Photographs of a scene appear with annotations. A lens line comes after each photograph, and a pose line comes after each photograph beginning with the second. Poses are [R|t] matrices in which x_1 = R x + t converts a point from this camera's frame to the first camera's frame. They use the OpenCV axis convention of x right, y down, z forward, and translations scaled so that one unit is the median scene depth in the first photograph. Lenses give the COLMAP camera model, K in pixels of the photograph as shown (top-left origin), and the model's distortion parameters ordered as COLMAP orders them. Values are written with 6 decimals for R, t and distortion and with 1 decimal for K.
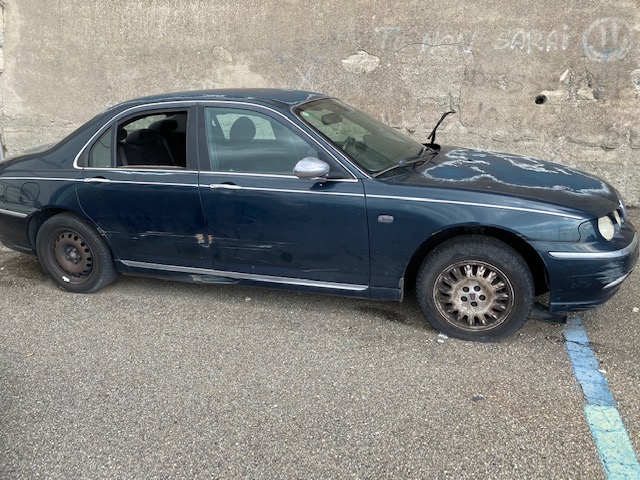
lens RADIAL K [[475.9, 0, 320.0], [0, 475.9, 236.7], [0, 0, 1]] dist [0.002312, -0.004131]
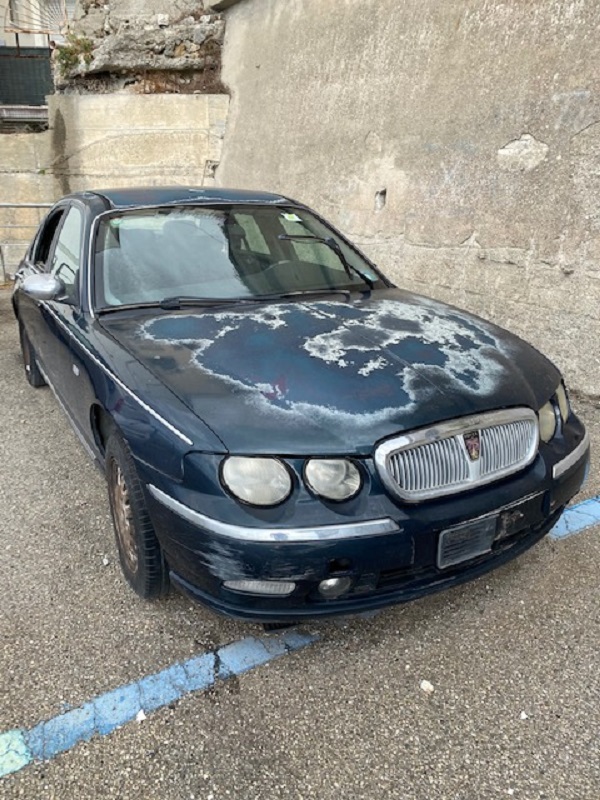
lens RADIAL K [[594.9, 0, 300.2], [0, 594.9, 404.3], [0, 0, 1]] dist [0.002312, -0.004131]
pose [[0.742413, 0.258244, -0.618169, 0.436151], [-0.228714, 0.964983, 0.128445, -0.082790], [0.629693, 0.046025, 0.775480, 0.228362]]
